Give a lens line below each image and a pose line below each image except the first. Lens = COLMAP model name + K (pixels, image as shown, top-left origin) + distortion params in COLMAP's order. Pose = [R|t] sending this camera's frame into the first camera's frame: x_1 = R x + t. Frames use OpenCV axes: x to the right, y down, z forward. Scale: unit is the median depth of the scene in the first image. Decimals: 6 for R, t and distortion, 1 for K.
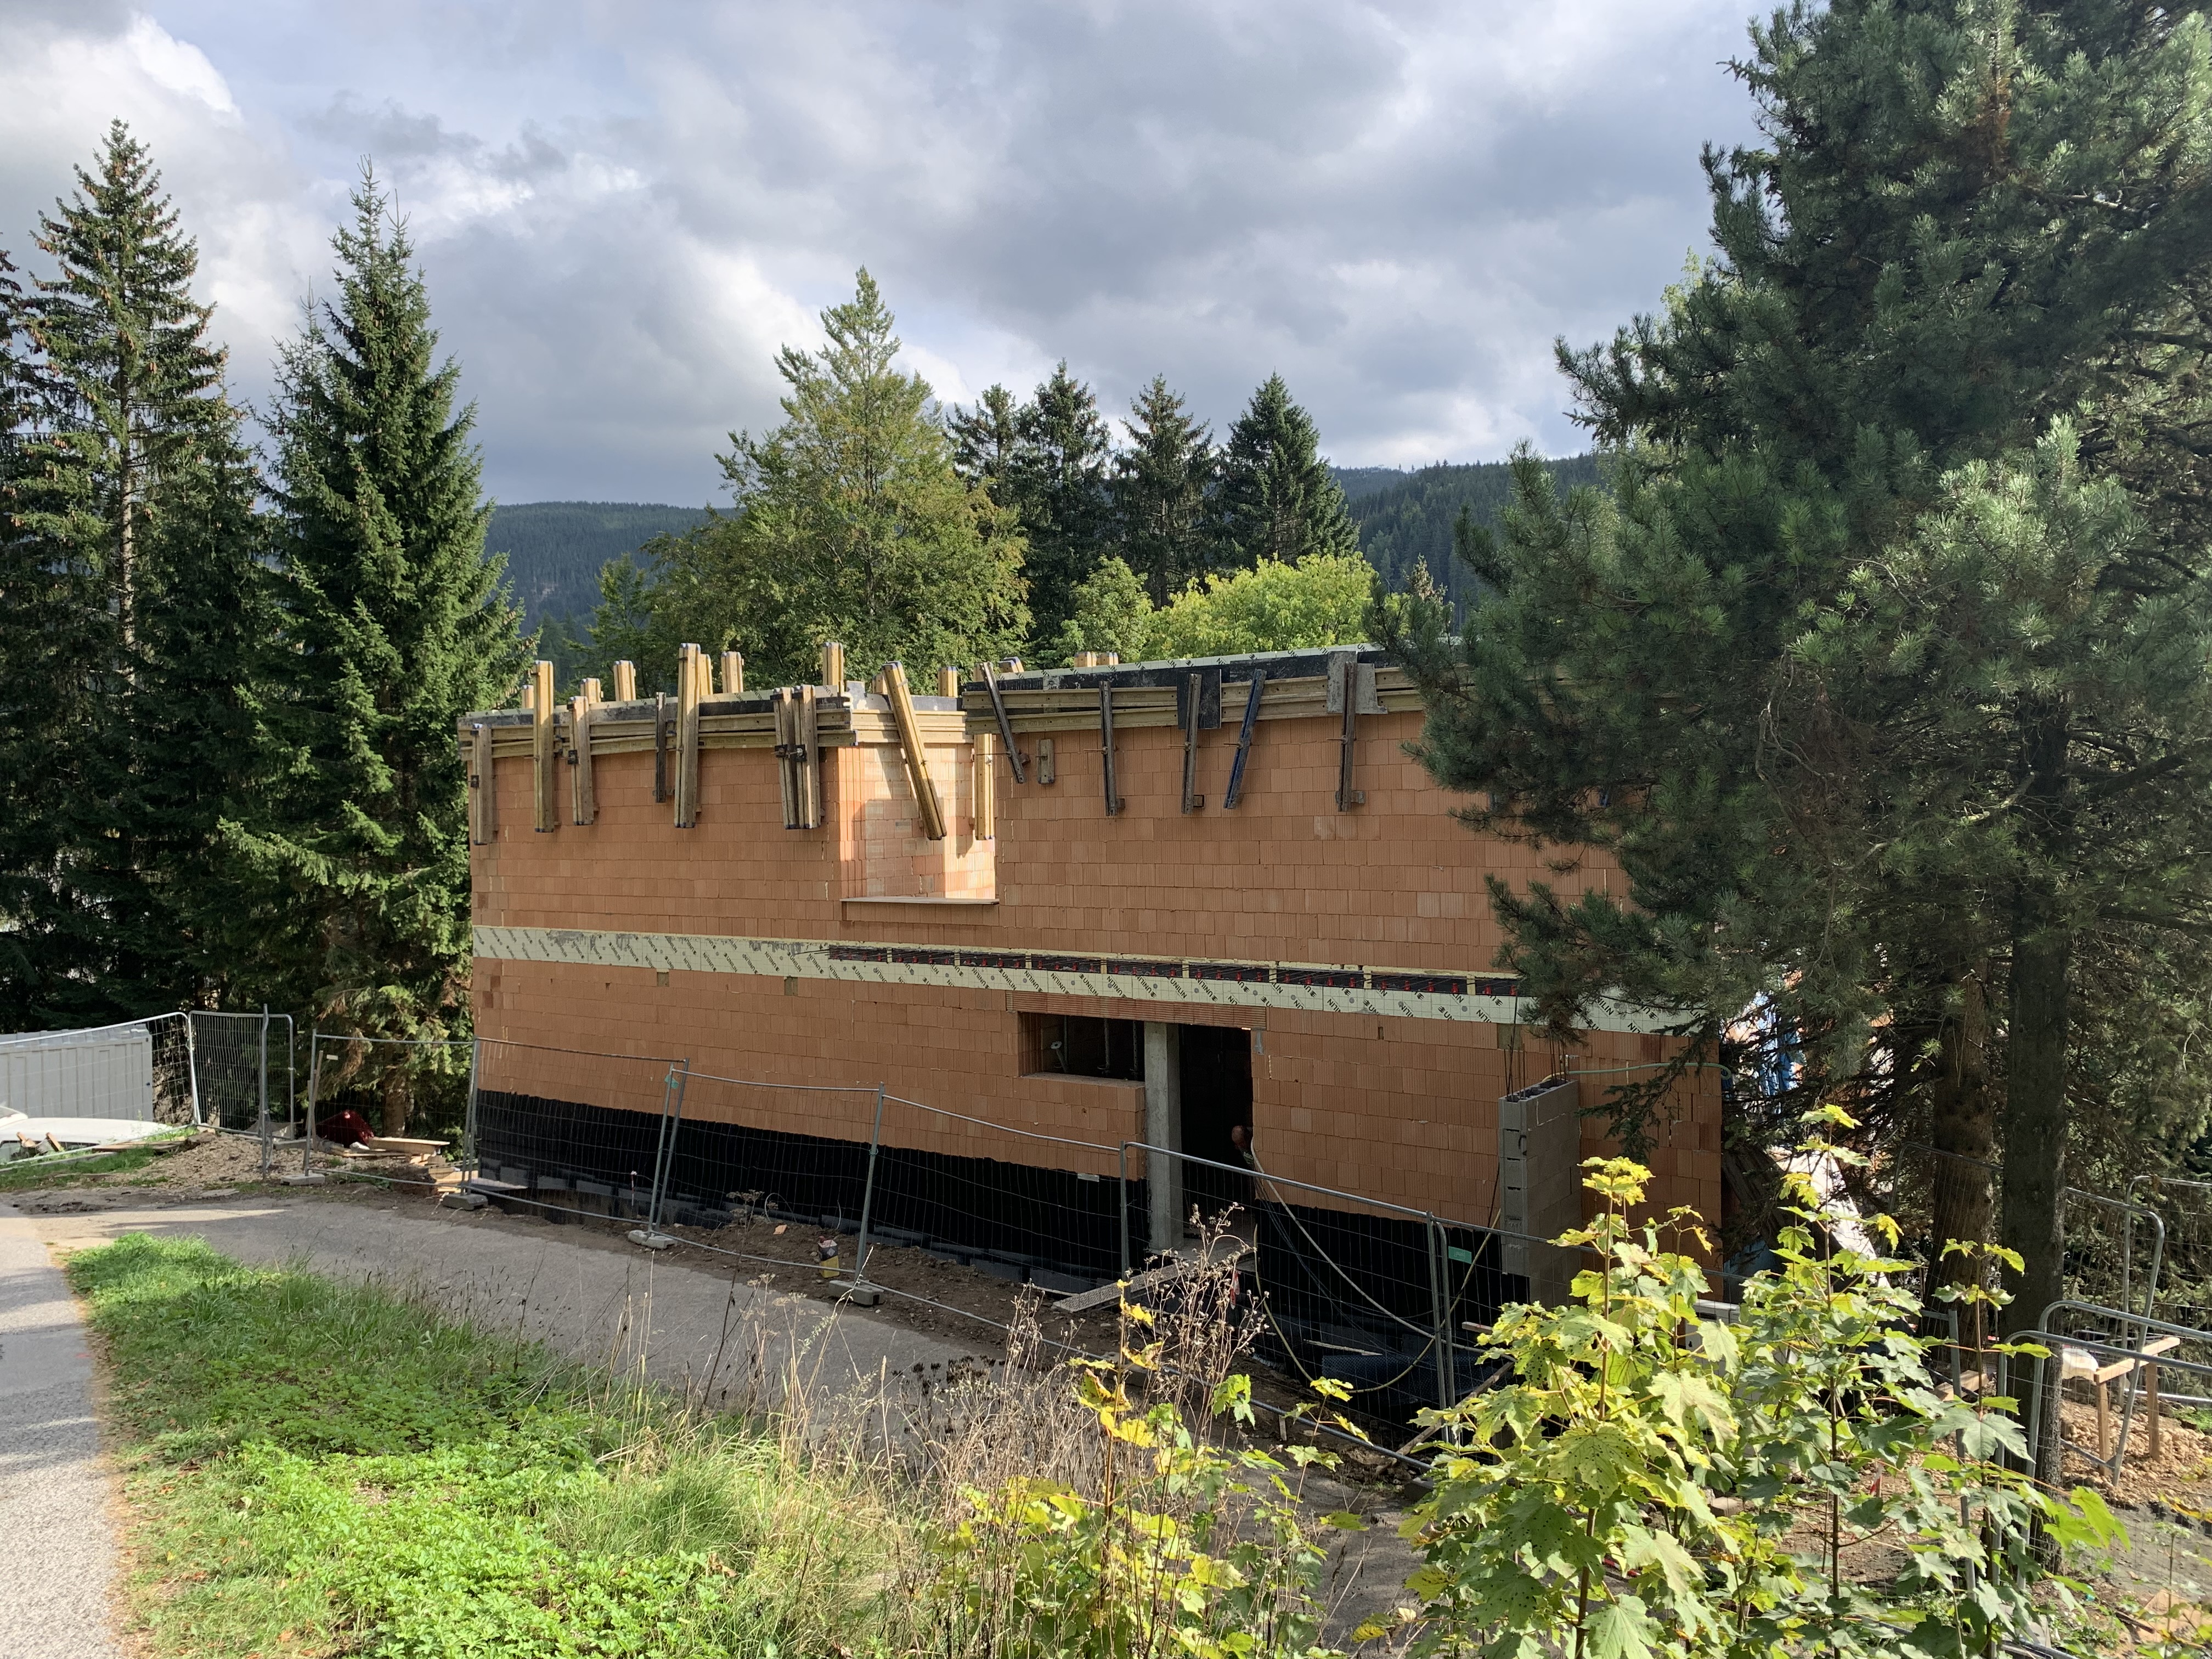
lens RADIAL K [[1697.1, 0, 1106.0], [0, 1697.1, 829.5], [0, 0, 1]] dist [0.035036, -0.002053]
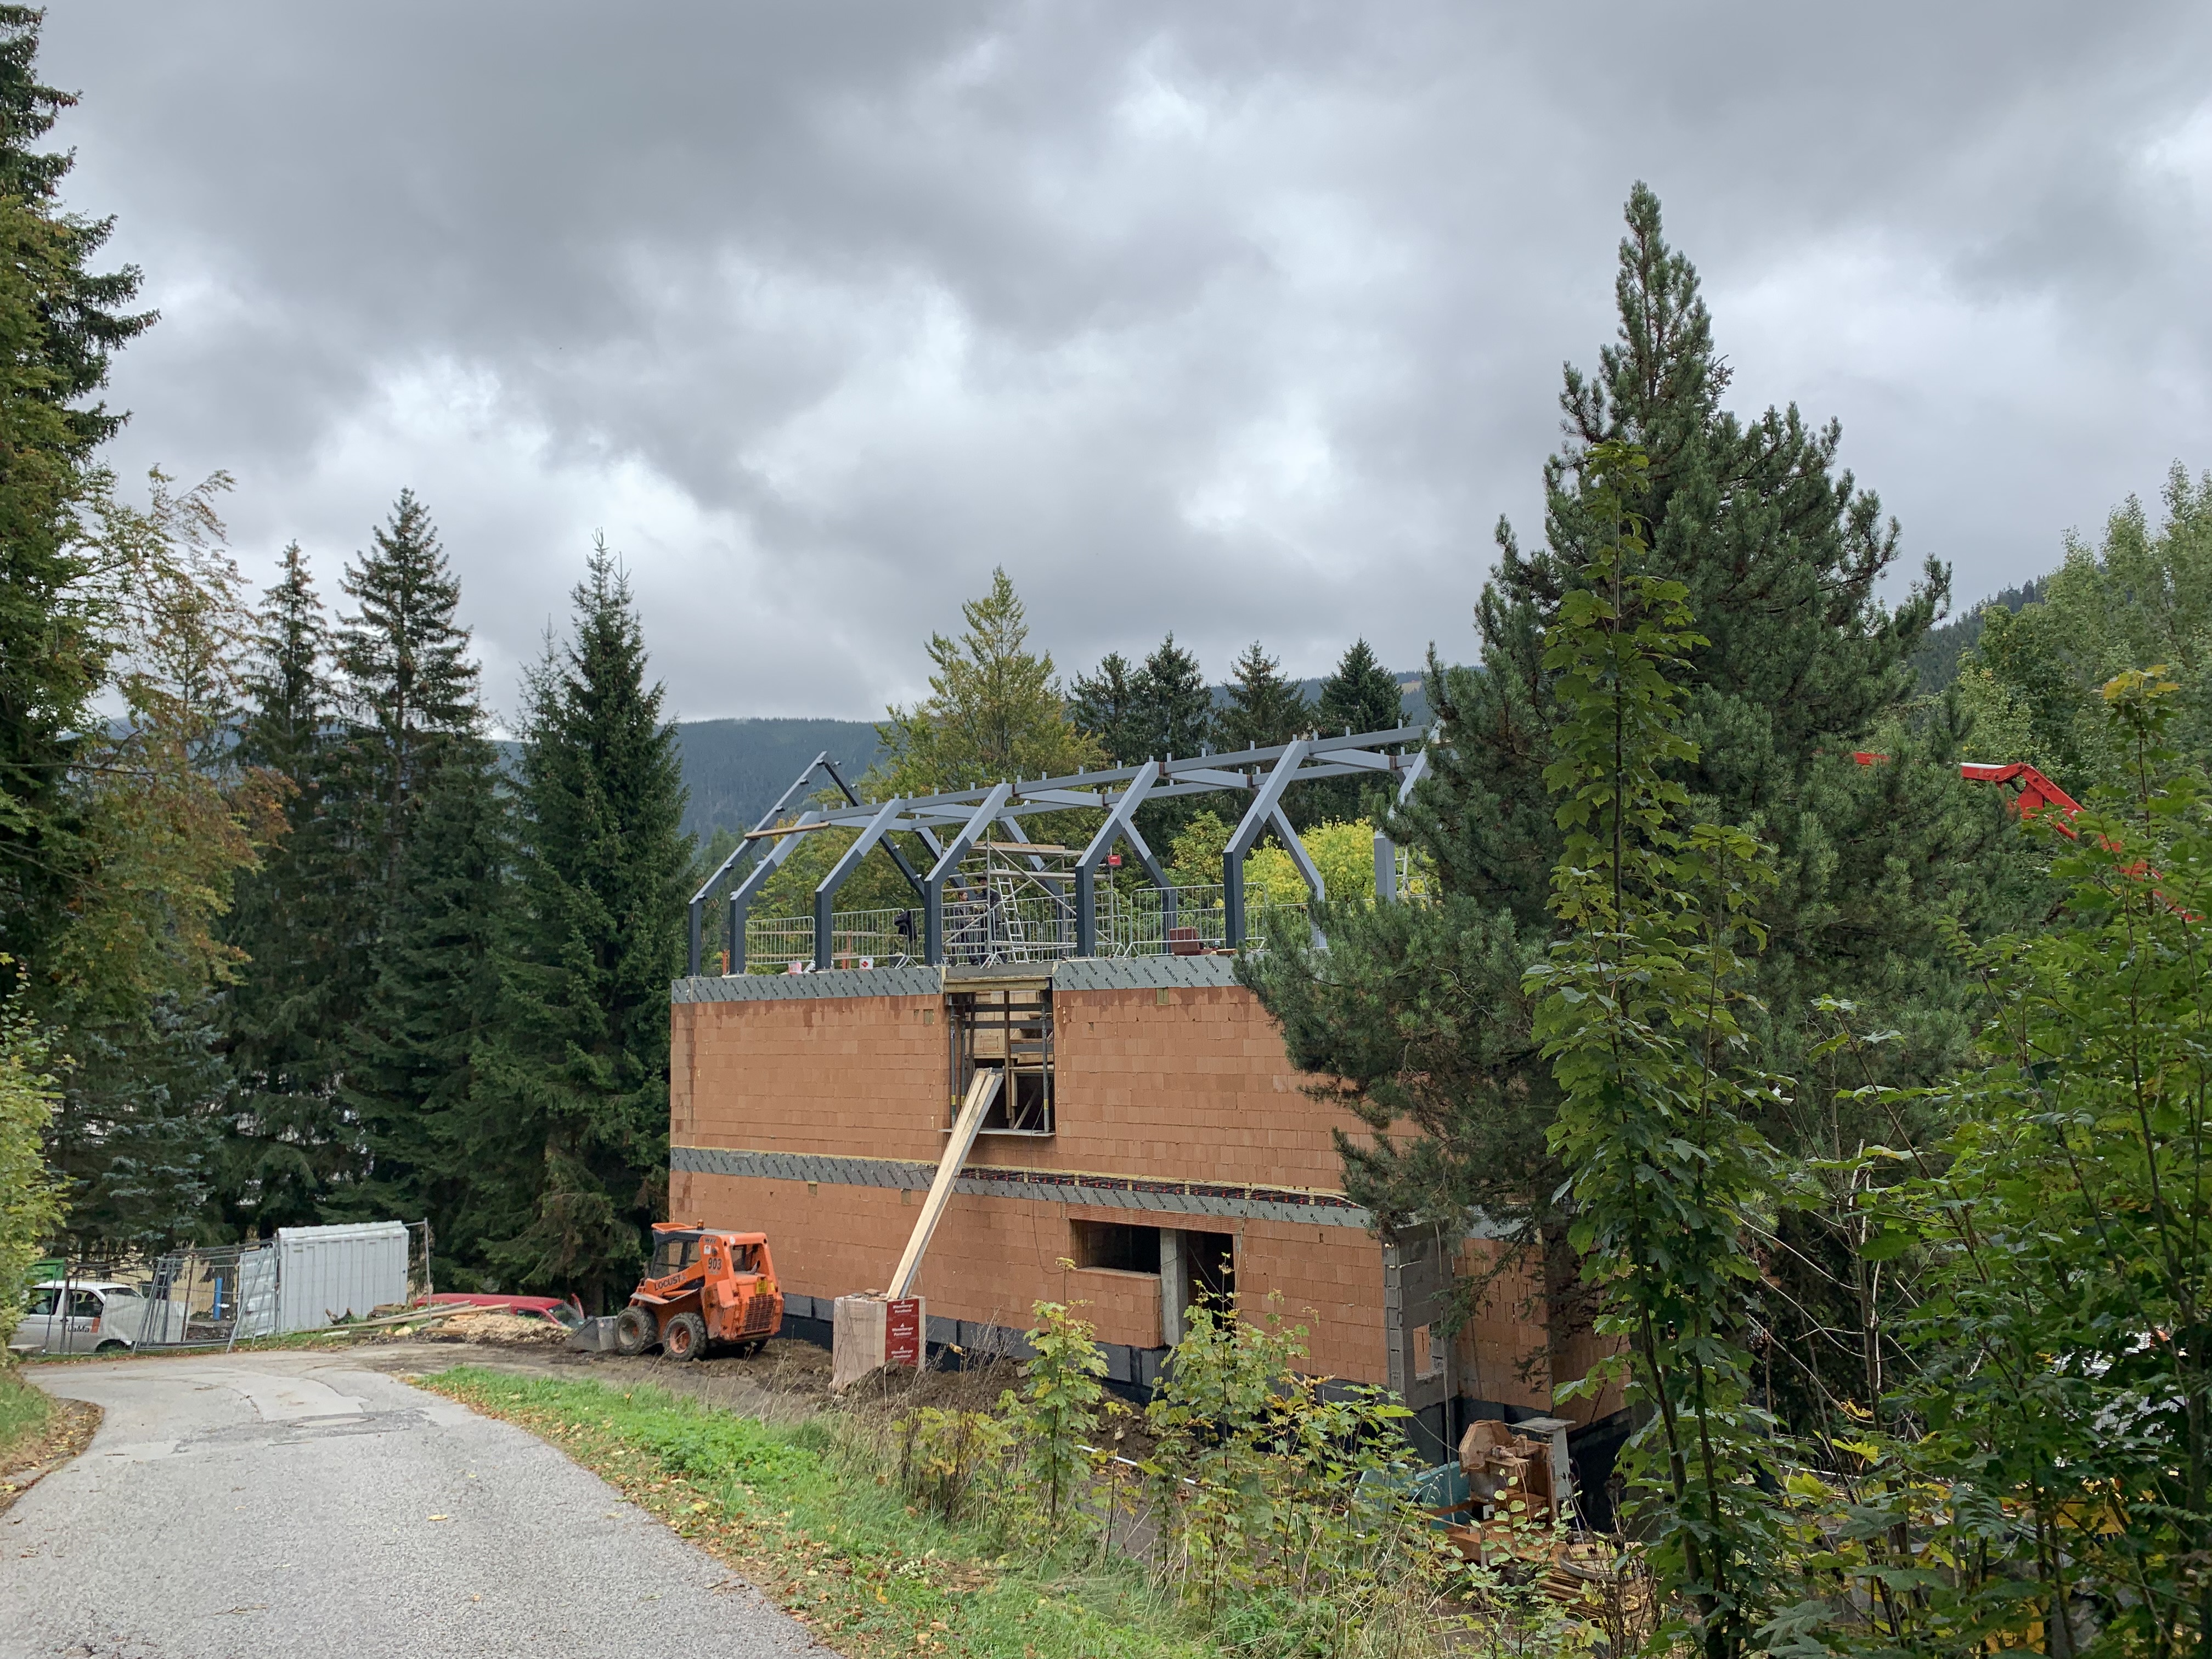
lens RADIAL K [[1694.4, 0, 1106.0], [0, 1694.4, 829.5], [0, 0, 1]] dist [0.265833, -0.625035]
pose [[0.995300, -0.011554, -0.096148, 0.056210], [0.001203, 0.994256, -0.107023, -0.026861], [0.096832, 0.106404, 0.989597, -0.184999]]
